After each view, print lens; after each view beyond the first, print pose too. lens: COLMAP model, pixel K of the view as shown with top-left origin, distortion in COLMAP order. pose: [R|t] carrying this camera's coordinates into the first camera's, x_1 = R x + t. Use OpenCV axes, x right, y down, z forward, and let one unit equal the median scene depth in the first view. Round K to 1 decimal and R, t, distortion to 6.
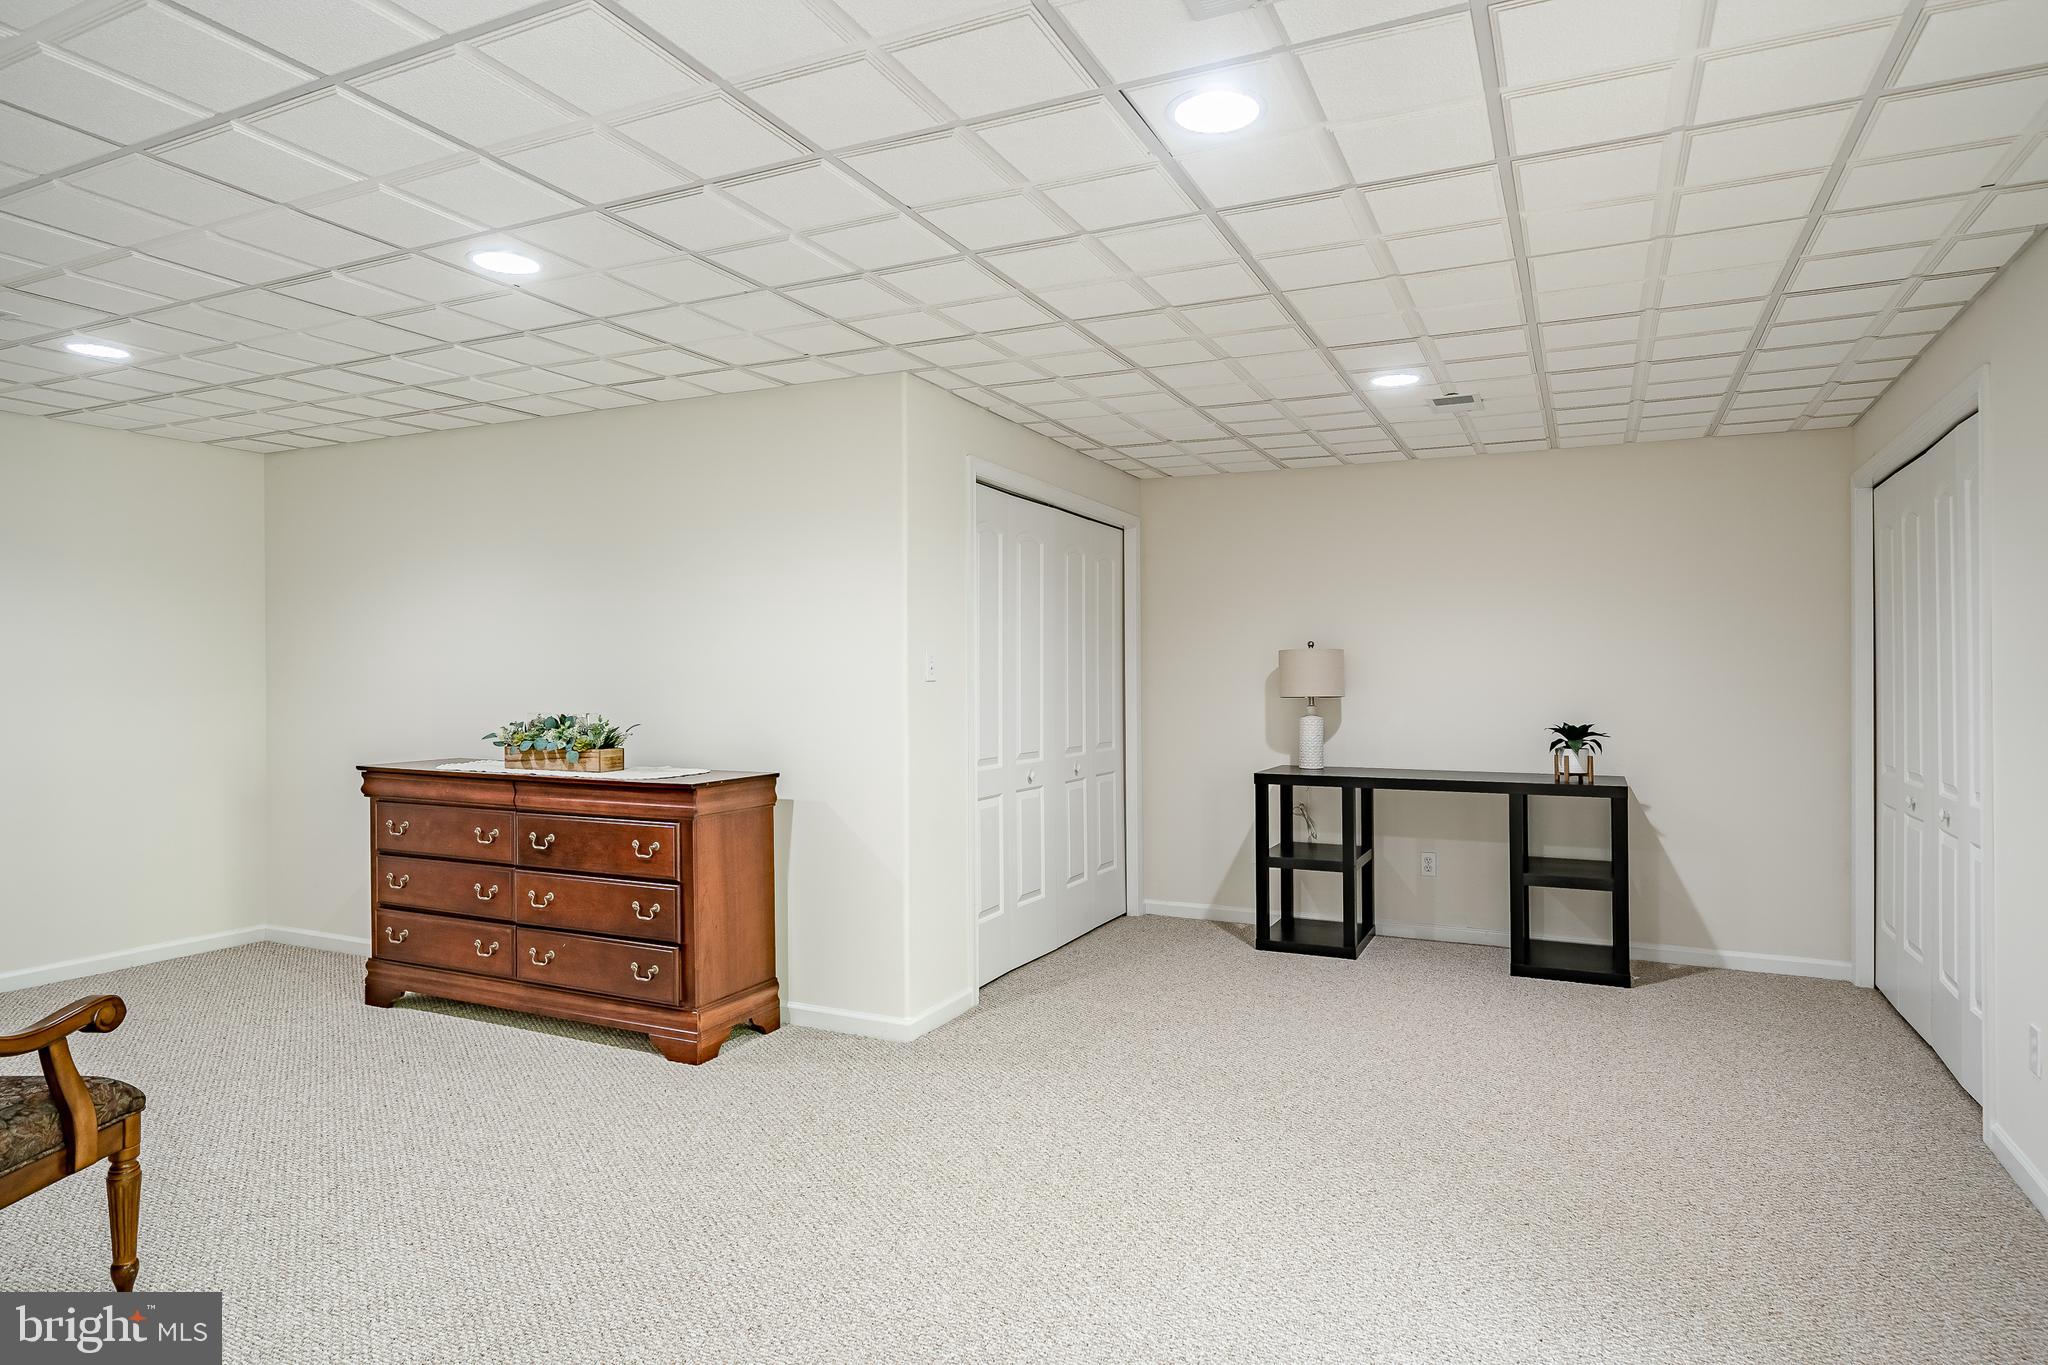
lens RADIAL K [[1194.3, 0, 1012.3], [0, 1194.3, 674.8], [0, 0, 1]] dist [0.003636, 0.000033]
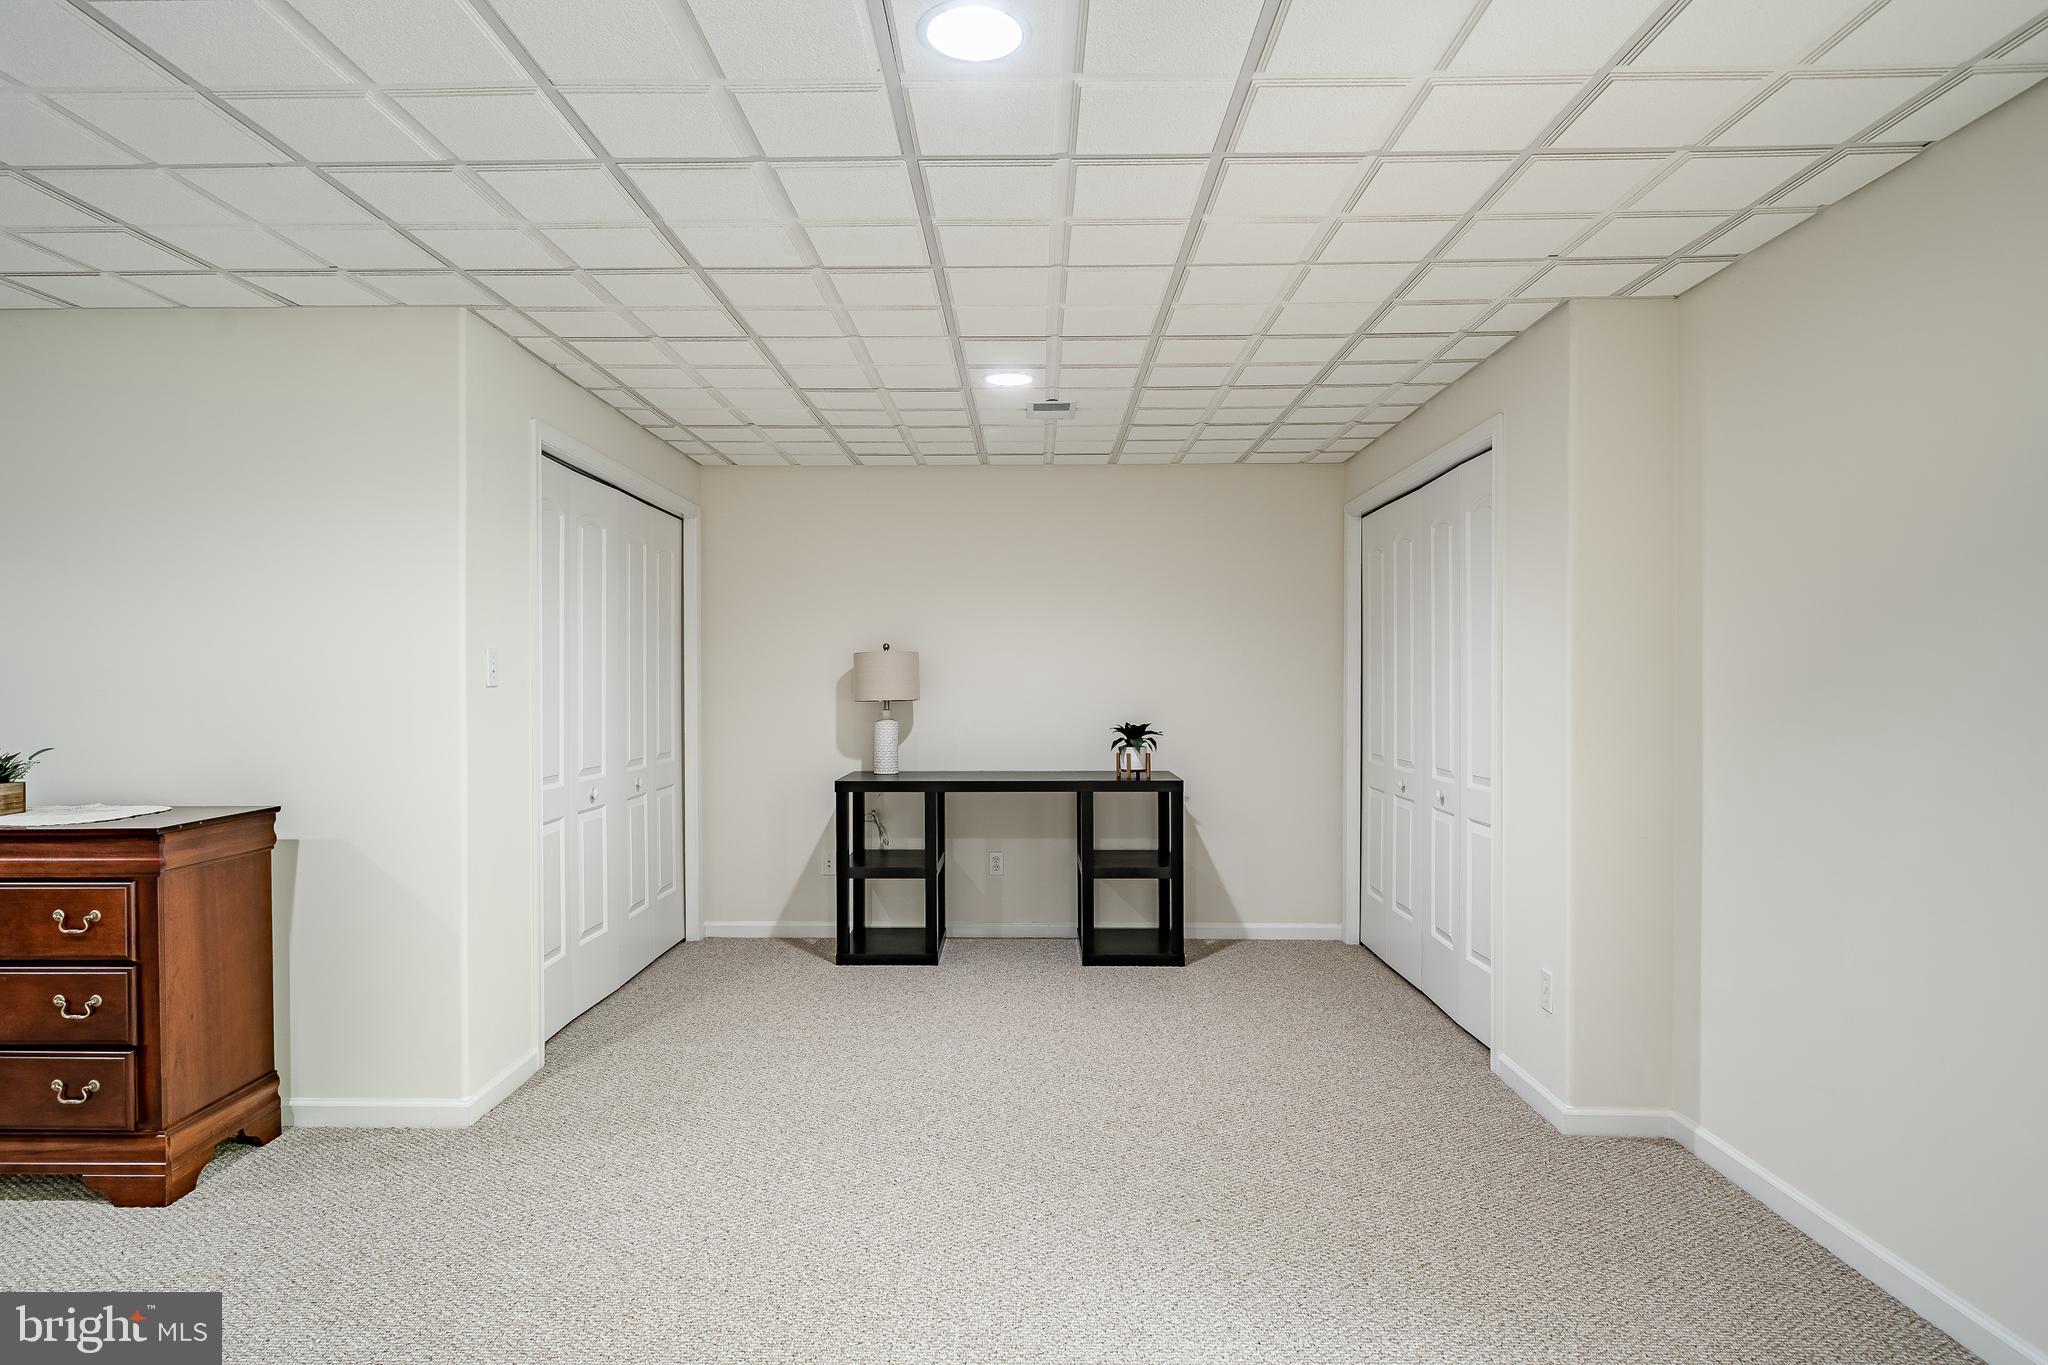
lens RADIAL K [[1194.3, 0, 1023.8], [0, 1194.3, 682.9], [0, 0, 1]] dist [0.003636, 0.000033]
pose [[0.908299, -0.004034, 0.418301, -0.076364], [0.002207, 0.999986, 0.004852, -0.000502], [-0.418315, -0.003484, 0.908295, 0.088449]]
